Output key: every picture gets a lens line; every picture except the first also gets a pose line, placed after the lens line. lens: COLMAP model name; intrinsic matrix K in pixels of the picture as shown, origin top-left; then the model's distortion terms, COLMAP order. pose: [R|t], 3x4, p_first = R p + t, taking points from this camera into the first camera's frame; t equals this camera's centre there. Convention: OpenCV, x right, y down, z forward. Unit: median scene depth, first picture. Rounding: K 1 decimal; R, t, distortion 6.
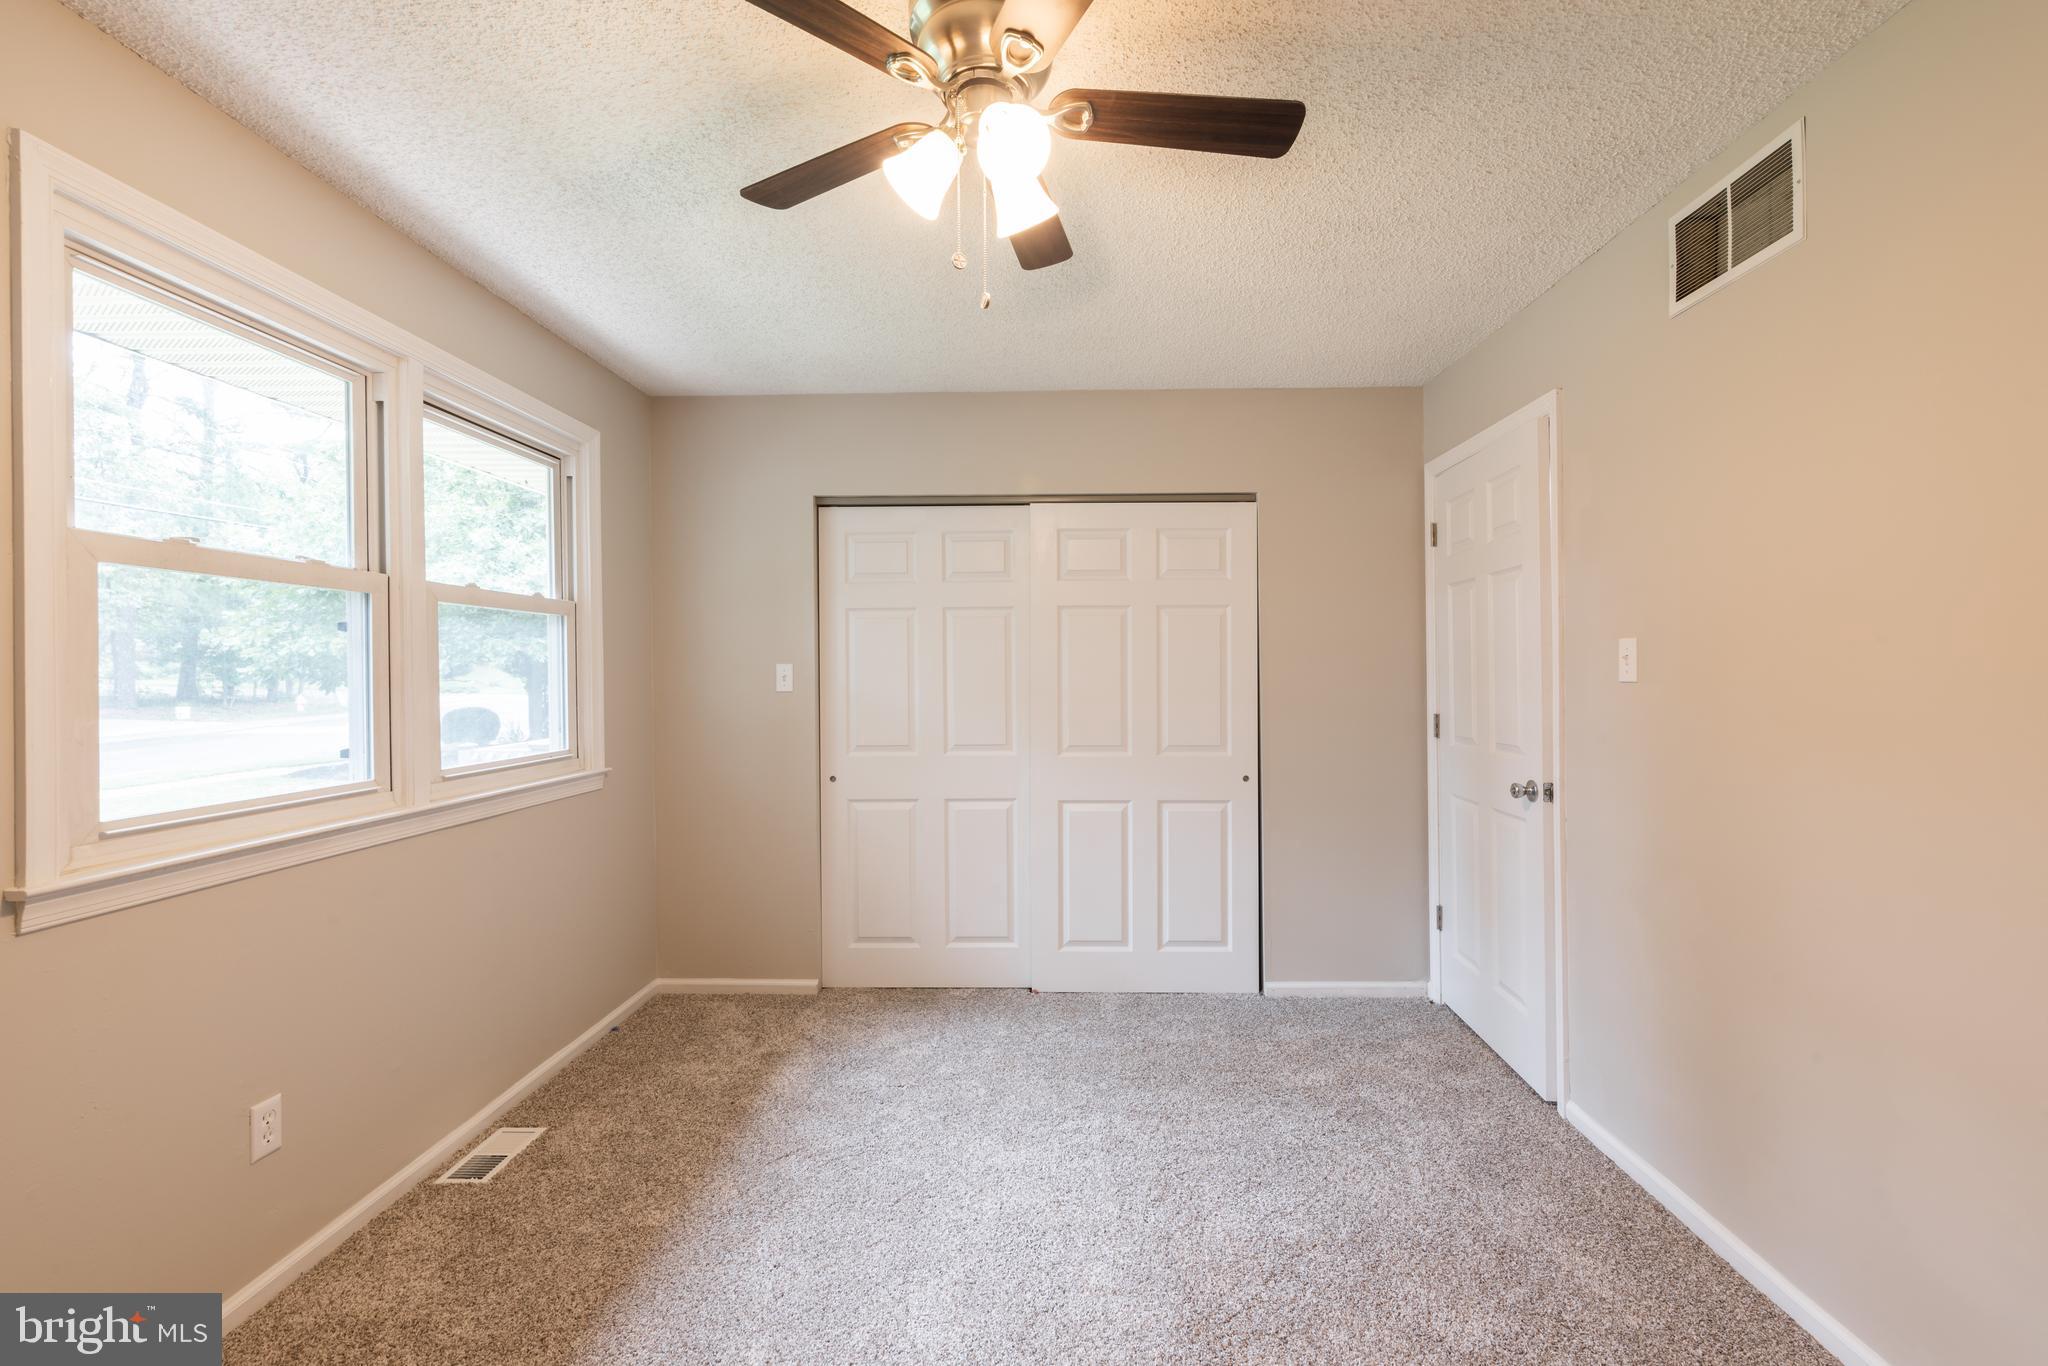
lens RADIAL K [[891.0, 0, 1050.5], [0, 891.0, 675.5], [0, 0, 1]] dist [0.001394, -0.000011]
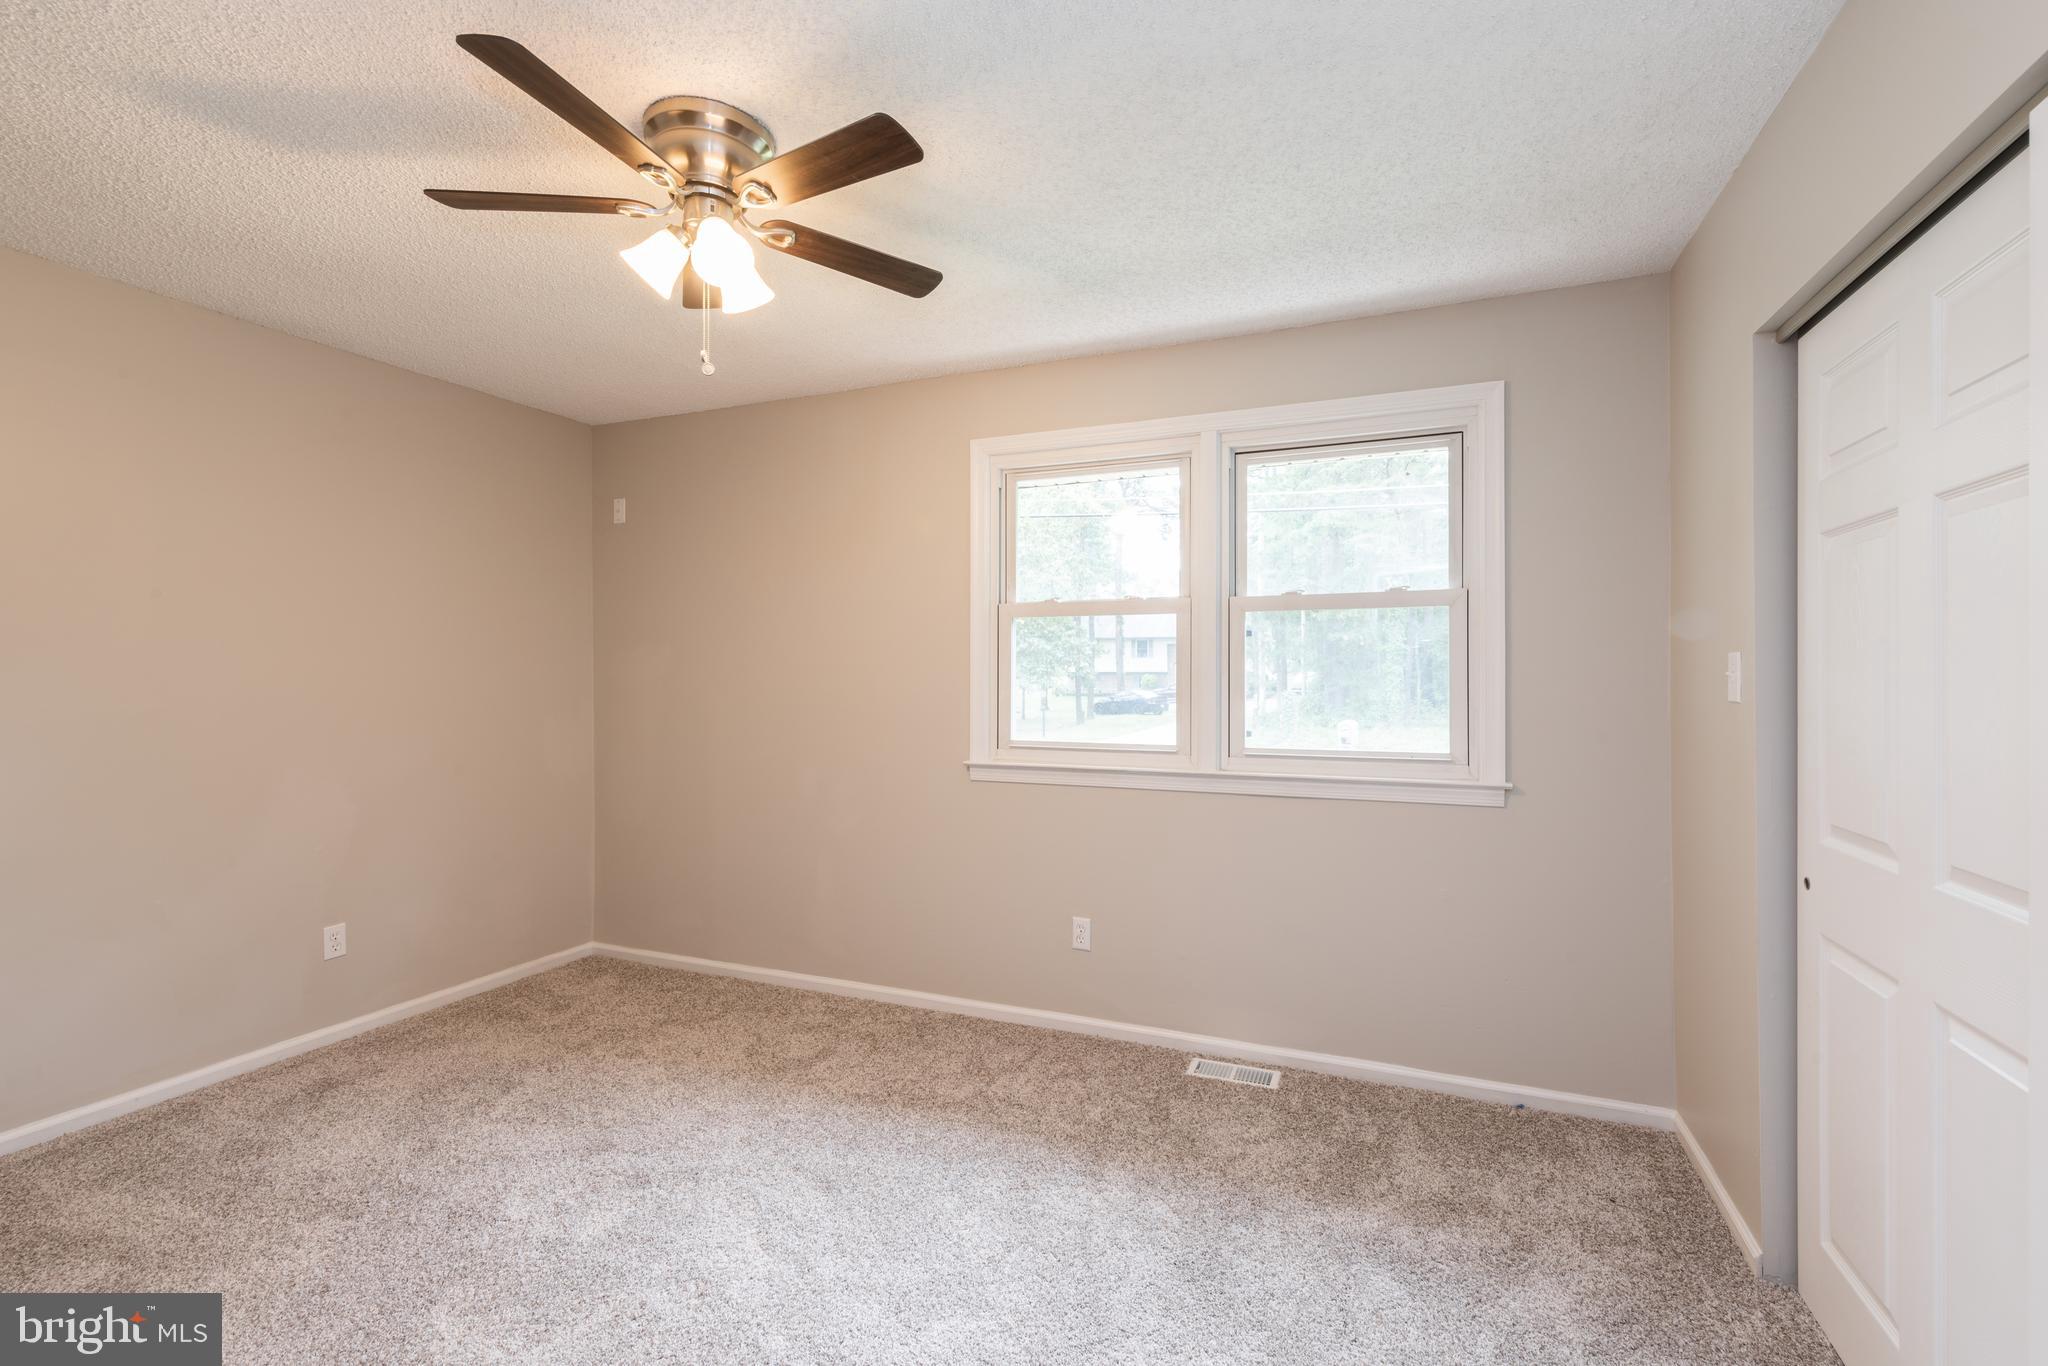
lens RADIAL K [[891.0, 0, 1050.5], [0, 891.0, 675.5], [0, 0, 1]] dist [0.001394, -0.000011]
pose [[-0.349358, 0.003797, -0.936982, 0.558414], [-0.000980, 0.999990, 0.004417, 0.000961], [0.936989, 0.002462, -0.349351, 1.152114]]
